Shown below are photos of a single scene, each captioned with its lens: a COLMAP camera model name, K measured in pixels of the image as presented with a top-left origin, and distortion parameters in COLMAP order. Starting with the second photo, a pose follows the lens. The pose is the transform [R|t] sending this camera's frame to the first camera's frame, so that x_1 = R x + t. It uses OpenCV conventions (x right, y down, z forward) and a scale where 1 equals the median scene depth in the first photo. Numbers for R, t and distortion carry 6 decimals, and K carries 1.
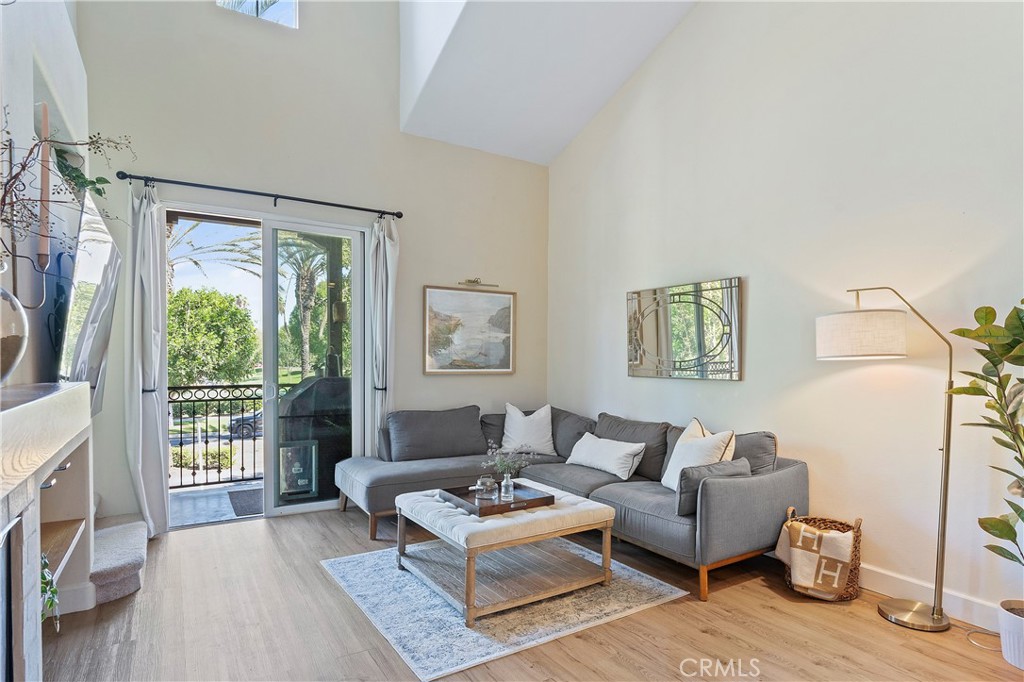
lens RADIAL K [[560.2, 0, 532.4], [0, 560.2, 373.0], [0, 0, 1]] dist [-0.013533, 0.000098]
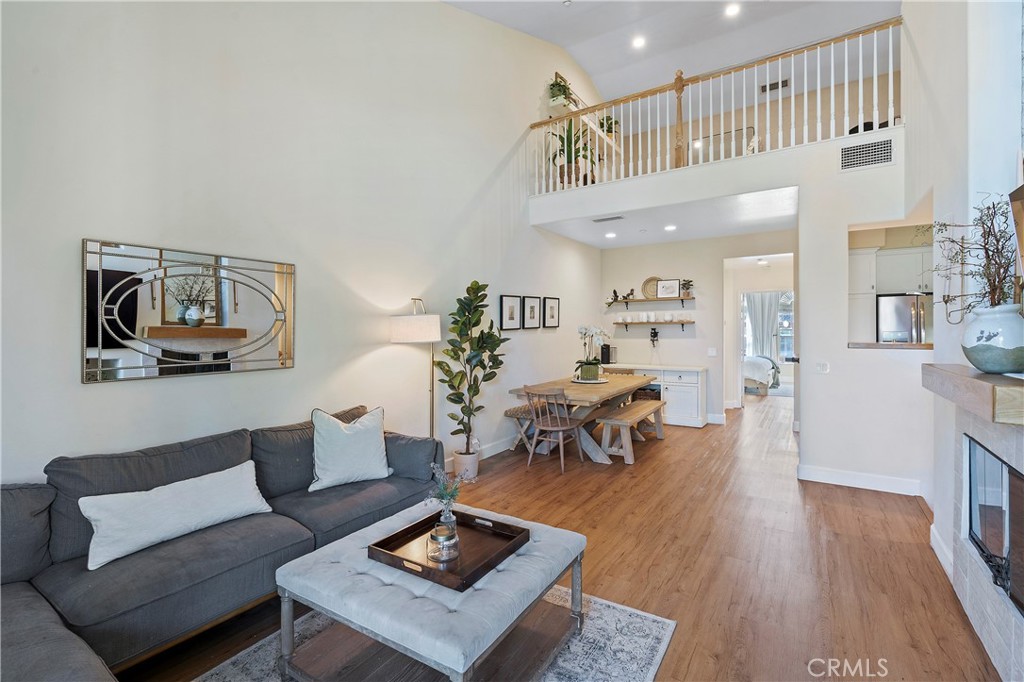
lens RADIAL K [[465.6, 0, 506.5], [0, 465.6, 332.5], [0, 0, 1]] dist [-0.004546, 0.000159]
pose [[-0.396712, -0.009323, 0.917896, -0.578514], [0.025575, 0.999448, 0.021205, -0.060063], [-0.917587, 0.031888, -0.396255, 1.030578]]
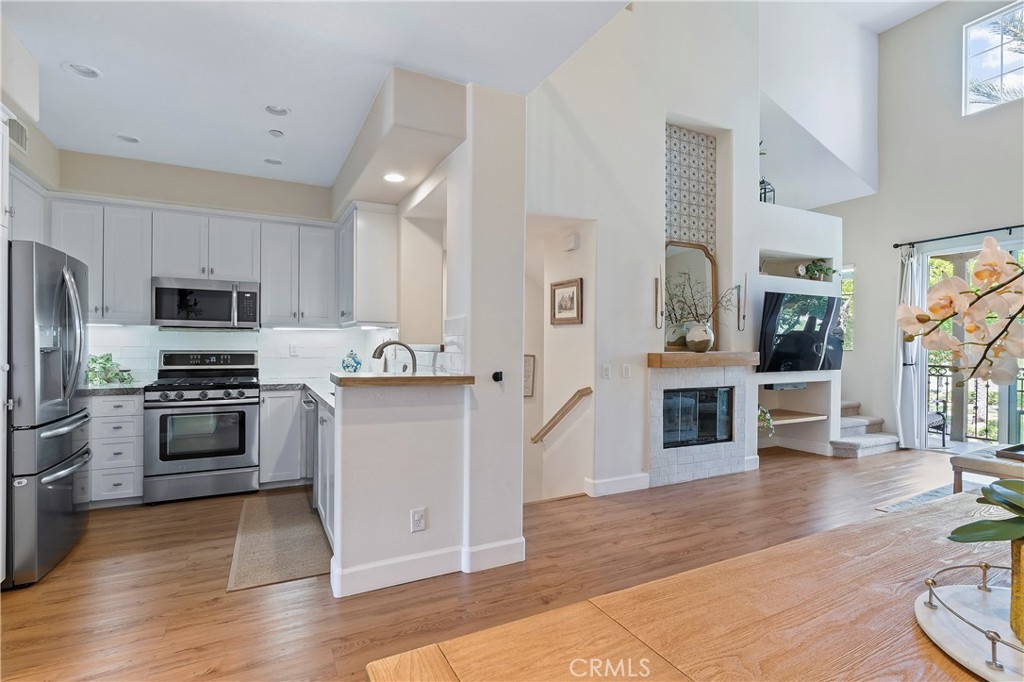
lens RADIAL K [[449.1, 0, 527.1], [0, 449.1, 345.8], [0, 0, 1]] dist [-0.006429, 0.000269]
pose [[-0.129038, -0.001305, -0.991639, 0.904571], [-0.031376, 0.999504, 0.002767, 0.006625], [0.991143, 0.031471, -0.129015, -0.000550]]
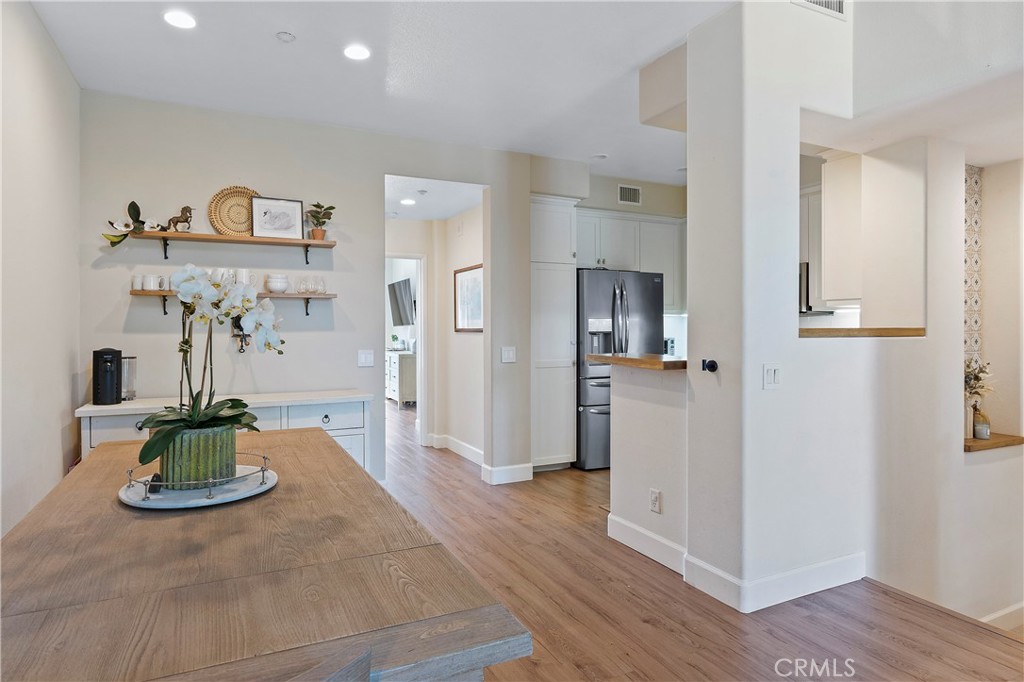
lens RADIAL K [[561.5, 0, 478.4], [0, 561.5, 332.6], [0, 0, 1]] dist [-0.007155, -0.001087]
pose [[-0.988979, -0.004637, 0.147984, 0.419609], [0.000286, 0.999448, 0.033228, -0.008652], [-0.148056, 0.032904, -0.988431, 0.607222]]
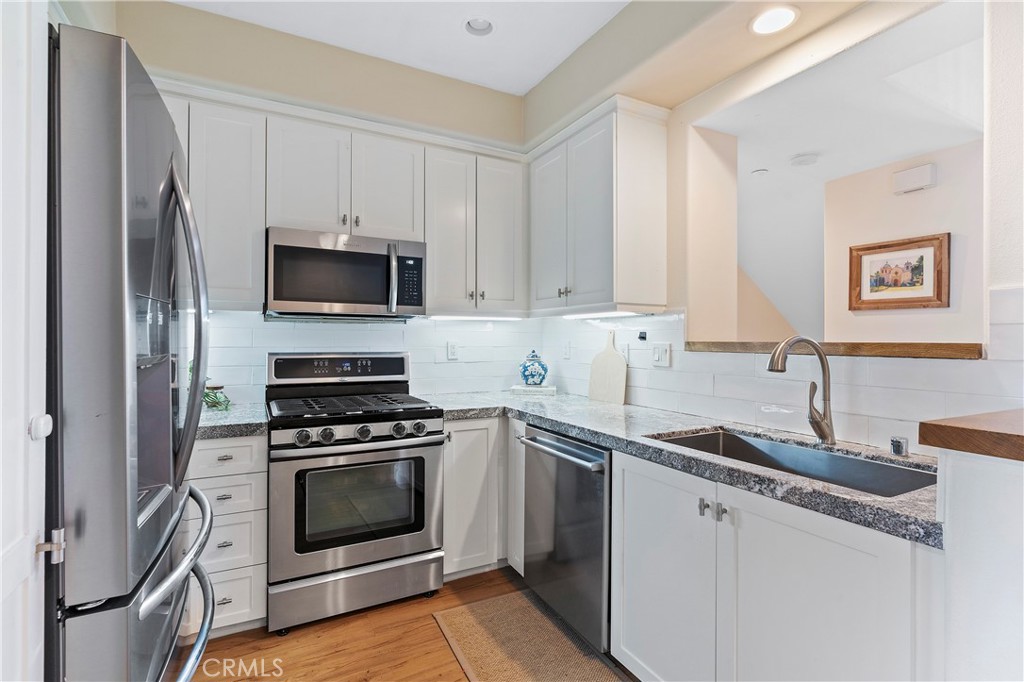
lens RADIAL K [[458.7, 0, 535.2], [0, 458.7, 338.9], [0, 0, 1]] dist [-0.004080, 0.000203]
pose [[-0.129125, -0.005722, -0.991612, 0.555036], [-0.027396, 0.999622, -0.002201, 0.018652], [0.991250, 0.026882, -0.129233, -0.557512]]
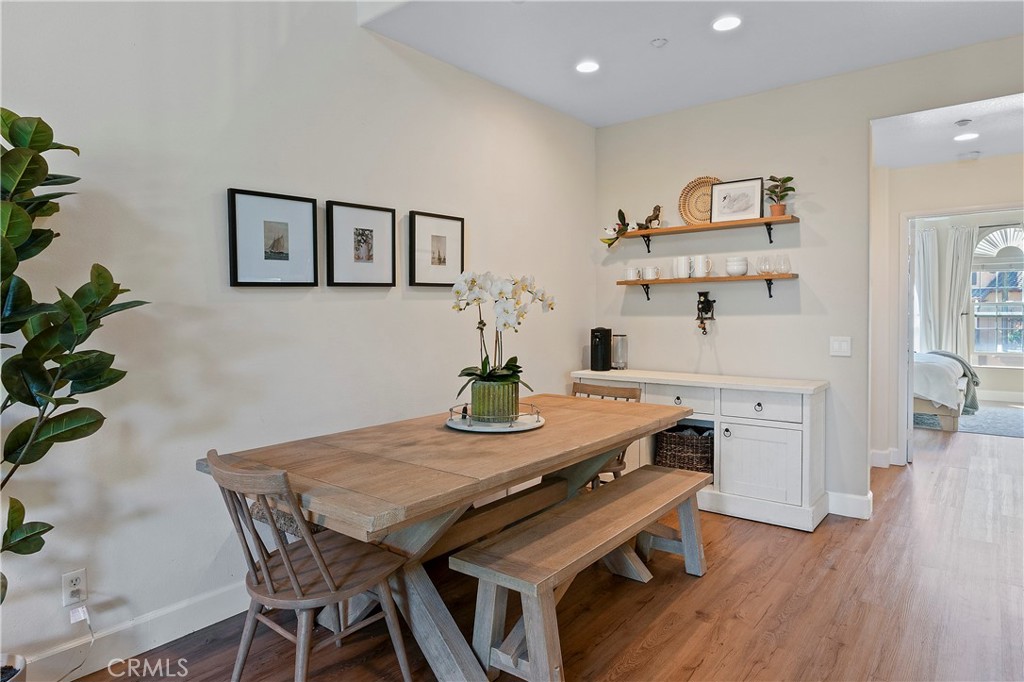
lens RADIAL K [[610.8, 0, 506.1], [0, 610.8, 323.8], [0, 0, 1]] dist [0.002313, 0.000981]
pose [[-0.310892, -0.021151, 0.950210, 0.003481], [0.027496, 0.999134, 0.031236, -0.006220], [-0.950047, 0.035838, -0.310041, 0.389397]]
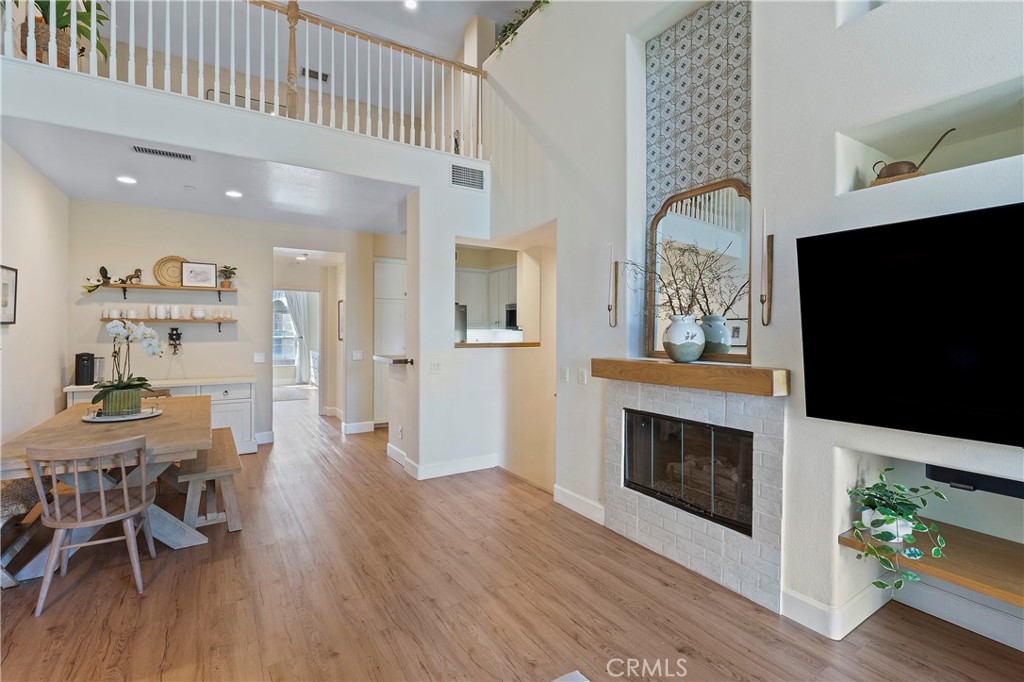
lens RADIAL K [[465.6, 0, 506.5], [0, 465.6, 332.5], [0, 0, 1]] dist [-0.004546, 0.000159]
pose [[-0.999825, -0.008981, 0.016408, -0.036699], [-0.008517, 0.999568, 0.028119, -0.054677], [-0.016654, 0.027975, -0.999470, 1.061391]]
